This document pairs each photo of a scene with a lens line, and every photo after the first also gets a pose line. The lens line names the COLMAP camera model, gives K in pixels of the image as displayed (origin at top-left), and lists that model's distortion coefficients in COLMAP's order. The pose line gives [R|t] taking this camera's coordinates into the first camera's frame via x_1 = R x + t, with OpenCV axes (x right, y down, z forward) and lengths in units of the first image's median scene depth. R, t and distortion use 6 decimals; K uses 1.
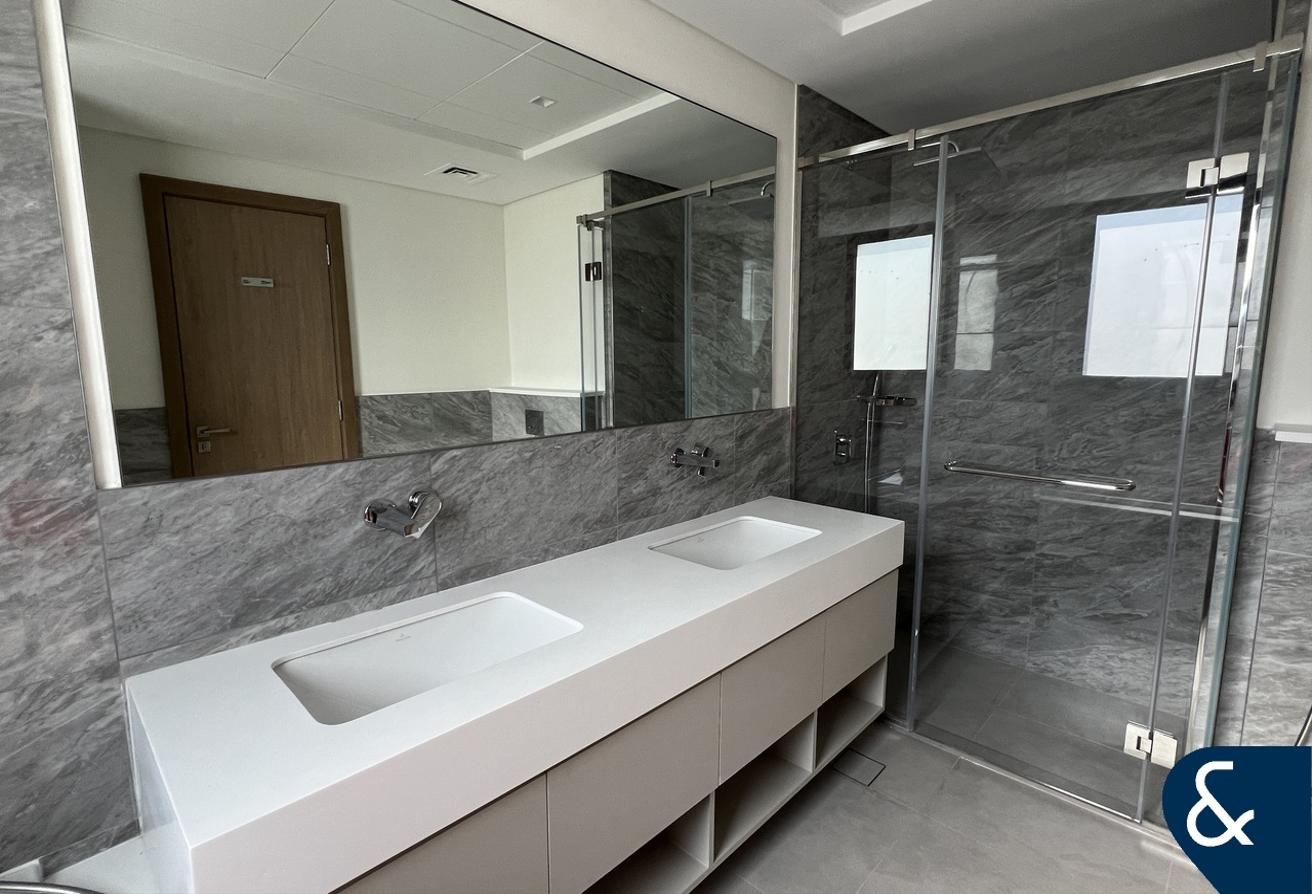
lens RADIAL K [[628.8, 0, 653.1], [0, 628.8, 441.8], [0, 0, 1]] dist [-0.001358, 0.000491]
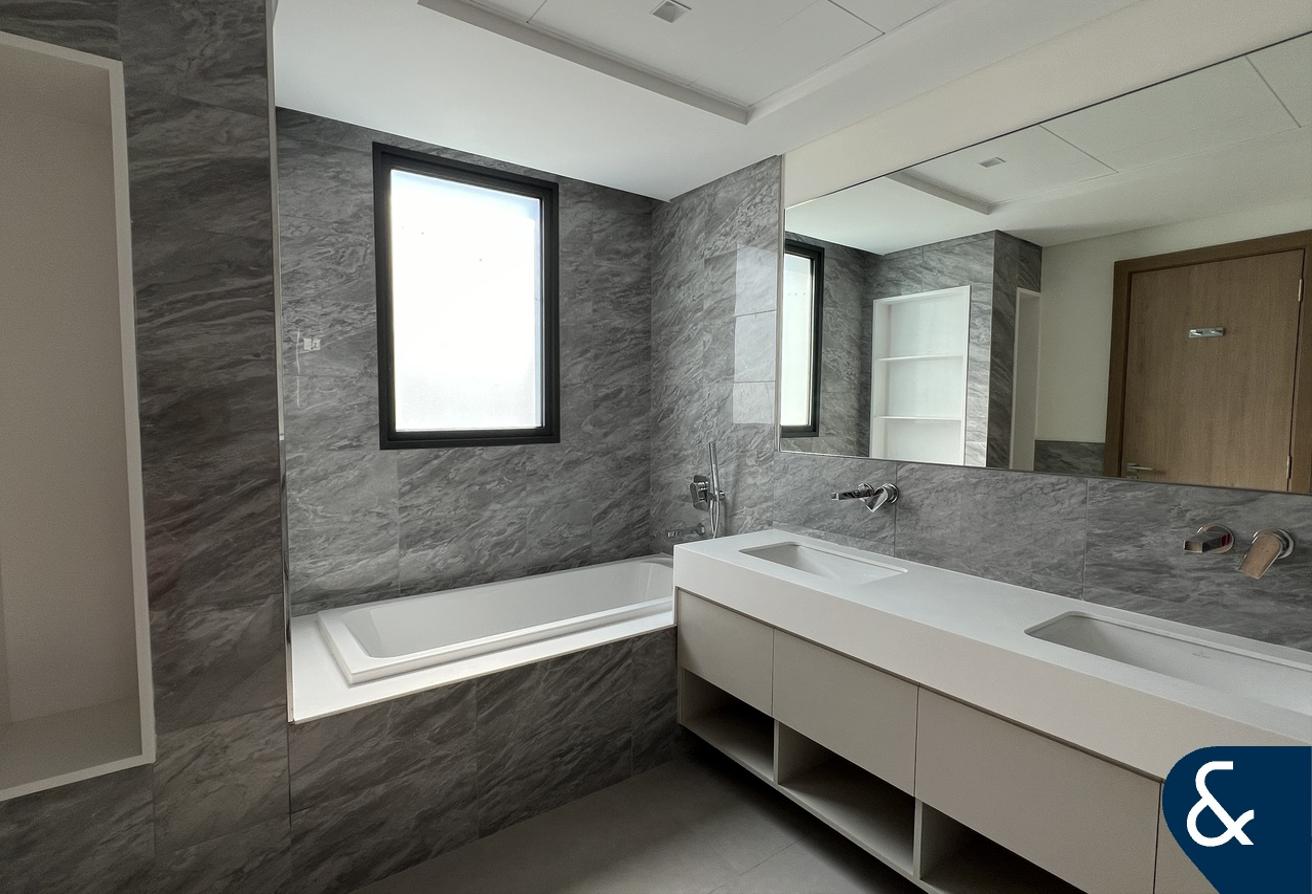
lens RADIAL K [[628.8, 0, 661.0], [0, 628.8, 448.5], [0, 0, 1]] dist [-0.001358, 0.000491]
pose [[-0.161683, 0.071740, -0.984232, 1.048352], [-0.142616, 0.985186, 0.095237, -0.066653], [0.976483, 0.155765, -0.149056, 0.572608]]
